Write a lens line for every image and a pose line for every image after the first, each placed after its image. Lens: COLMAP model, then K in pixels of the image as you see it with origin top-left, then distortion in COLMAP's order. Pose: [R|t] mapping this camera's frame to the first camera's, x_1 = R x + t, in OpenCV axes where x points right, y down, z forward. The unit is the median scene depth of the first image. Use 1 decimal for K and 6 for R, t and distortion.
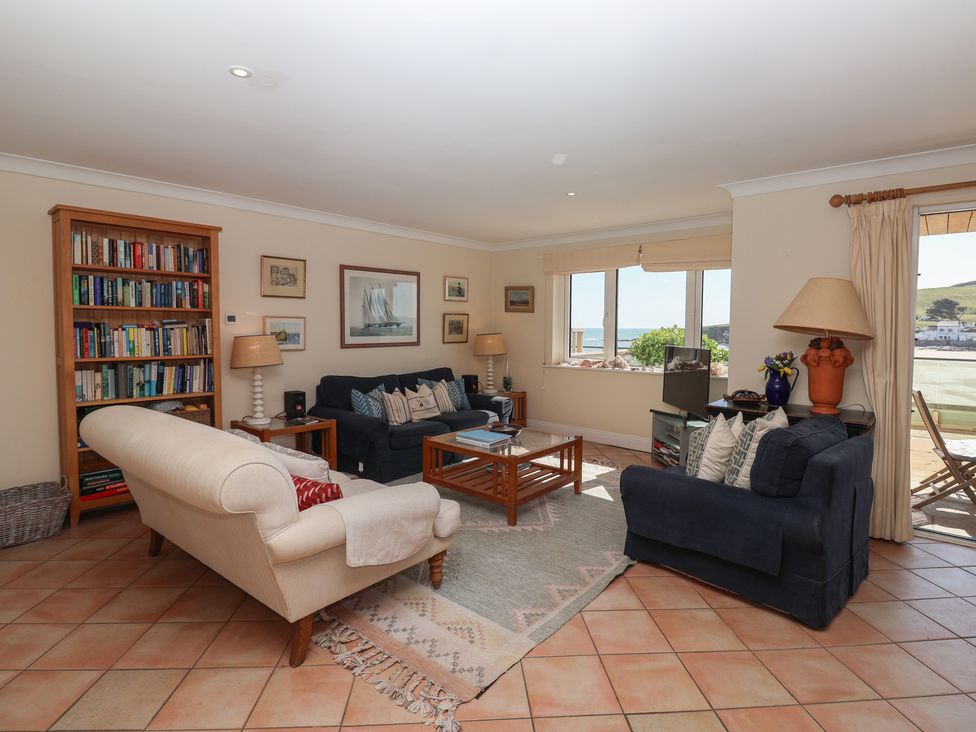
lens RADIAL K [[524.6, 0, 483.6], [0, 524.6, 353.8], [0, 0, 1]] dist [0.001204, 0.000865]
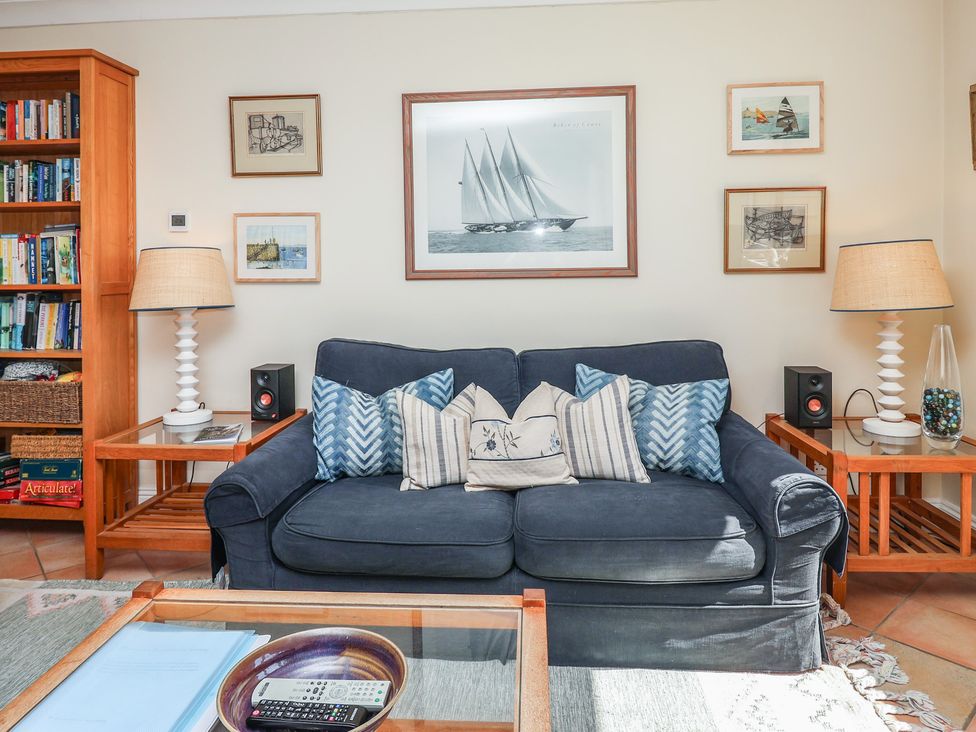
lens RADIAL K [[652.4, 0, 490.8], [0, 652.4, 272.3], [0, 0, 1]] dist [0.009150, -0.017005]
pose [[0.607026, 0.000787, -0.794682, 0.219786], [-0.028872, 0.999361, -0.021065, -0.006897], [0.794157, 0.035731, 0.606661, 0.721701]]
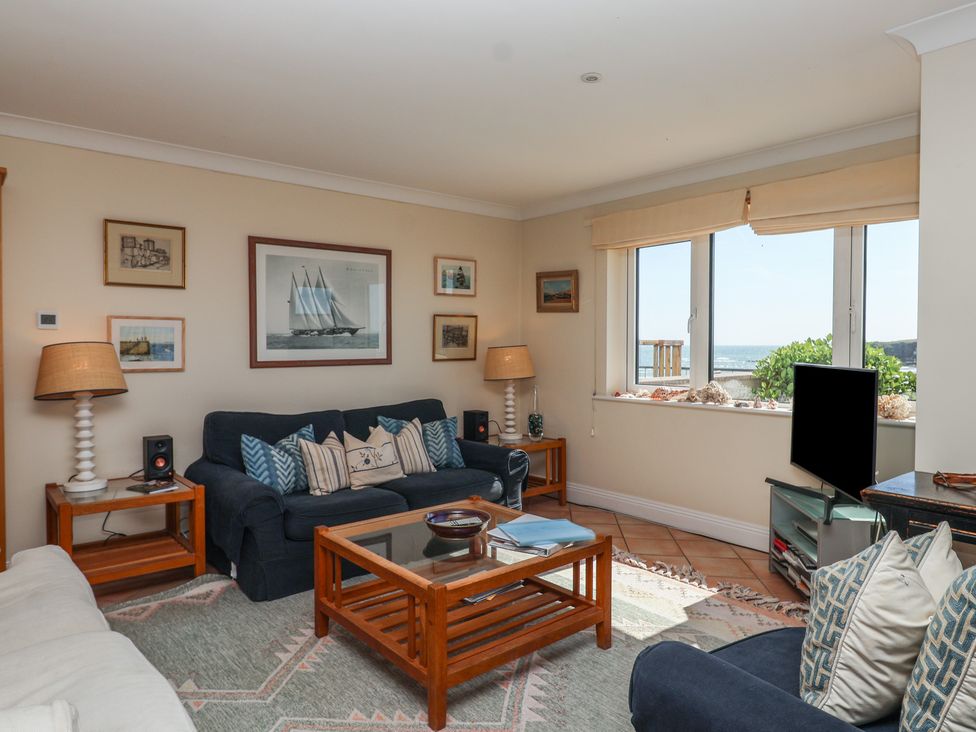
lens RADIAL K [[652.4, 0, 484.5], [0, 652.4, 358.5], [0, 0, 1]] dist [0.009150, -0.017005]
pose [[0.988164, -0.000803, -0.153398, 0.129362], [-0.003745, 0.999562, -0.029353, 0.000288], [0.153354, 0.029580, 0.987729, 0.266327]]
